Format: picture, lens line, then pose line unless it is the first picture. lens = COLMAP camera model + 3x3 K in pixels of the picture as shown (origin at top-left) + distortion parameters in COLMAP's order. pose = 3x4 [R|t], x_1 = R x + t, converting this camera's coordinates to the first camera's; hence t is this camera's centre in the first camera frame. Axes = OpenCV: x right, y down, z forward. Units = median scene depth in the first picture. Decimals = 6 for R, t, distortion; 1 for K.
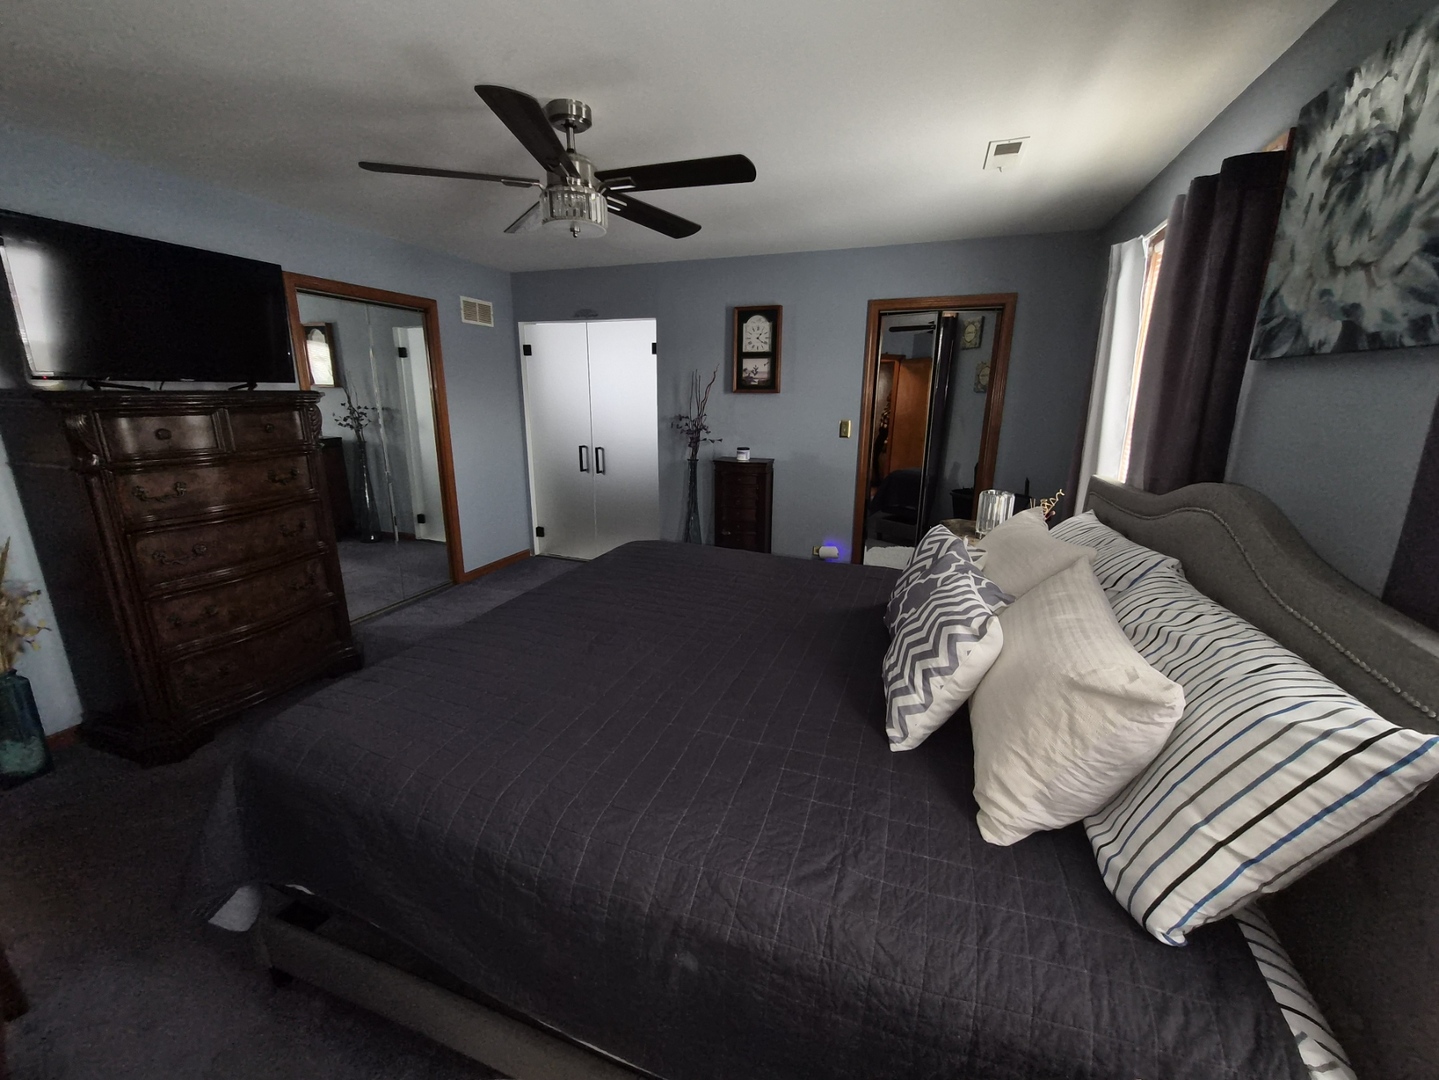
lens RADIAL K [[563.7, 0, 722.5], [0, 563.7, 533.9], [0, 0, 1]] dist [-0.000623, 0.000290]
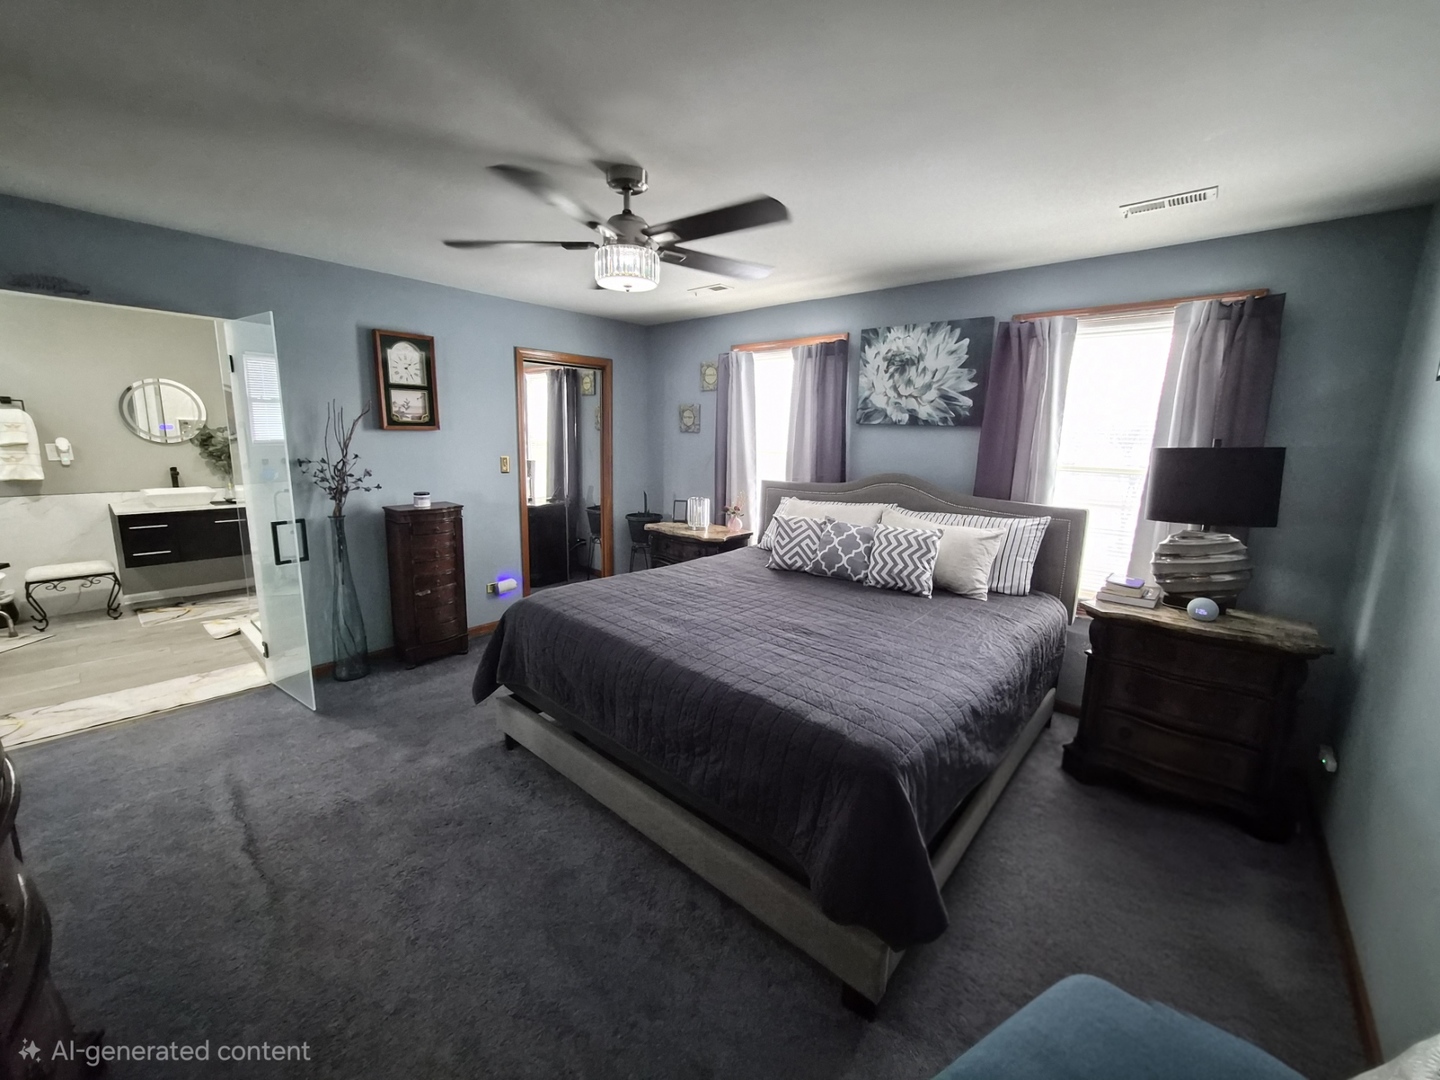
lens RADIAL K [[575.0, 0, 720.8], [0, 575.0, 529.8], [0, 0, 1]] dist [-0.000272, -0.000279]
pose [[0.360473, -0.162283, 0.918544, -0.698588], [0.210348, 0.973526, 0.089448, -0.089859], [-0.908742, 0.160971, 0.385066, 0.281181]]
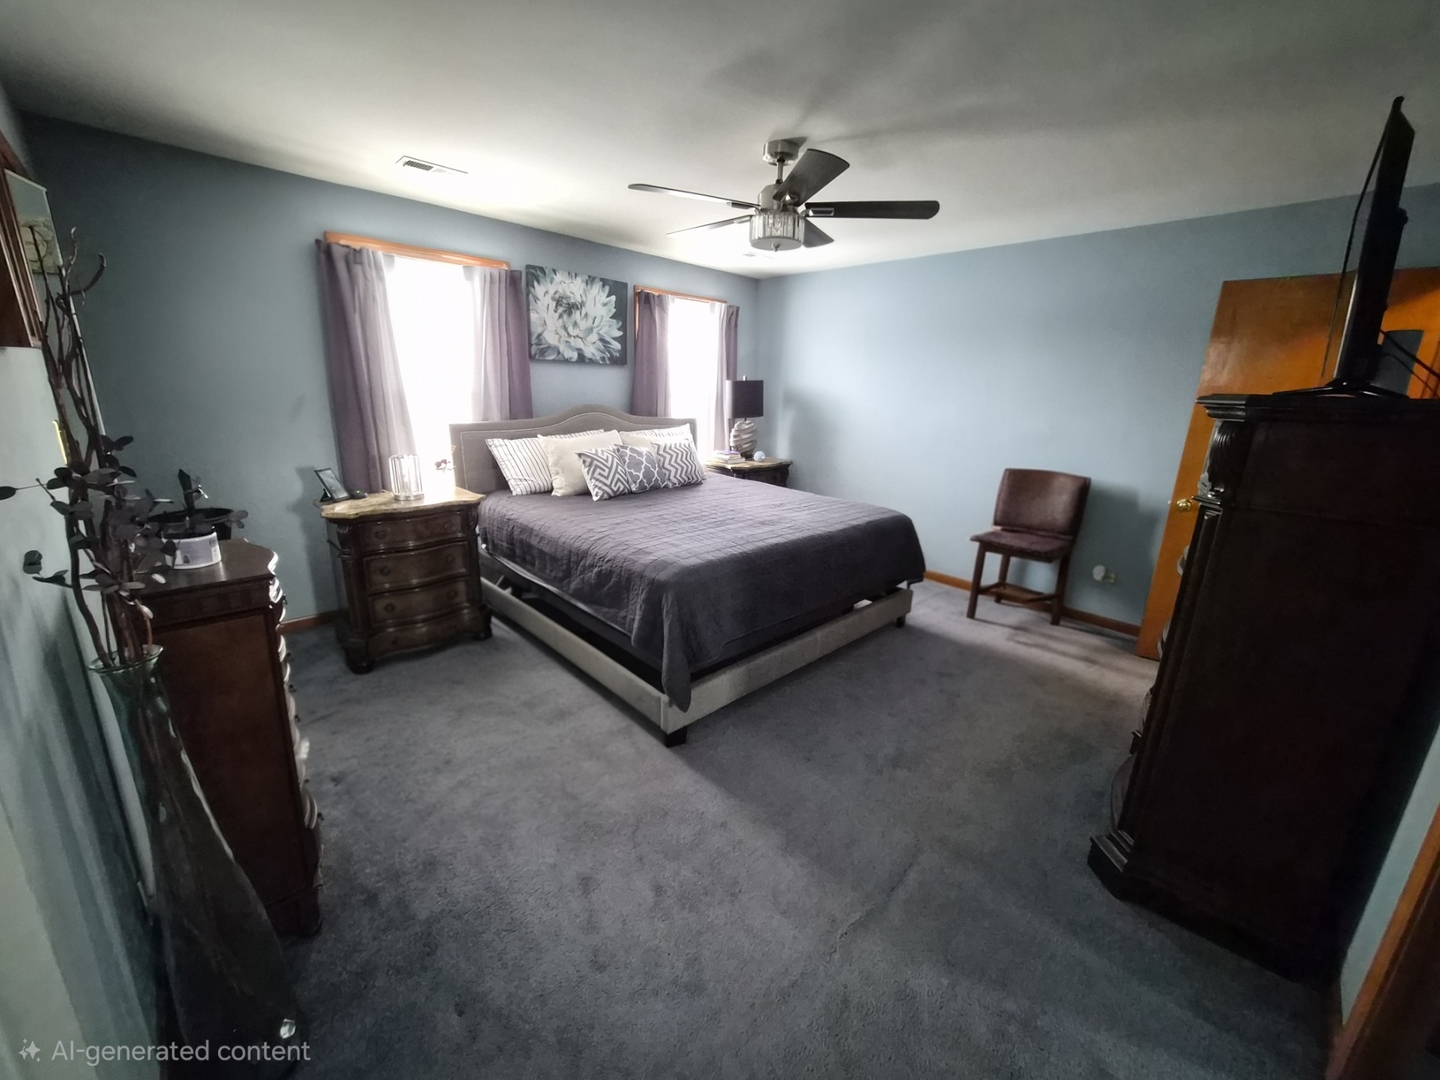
lens RADIAL K [[564.0, 0, 722.9], [0, 564.0, 531.1], [0, 0, 1]] dist [-0.000623, 0.000290]
pose [[-0.903074, -0.143071, 0.404954, -0.412503], [0.065482, 0.885992, 0.459053, -0.312737], [-0.424463, 0.441076, -0.790748, 1.277741]]
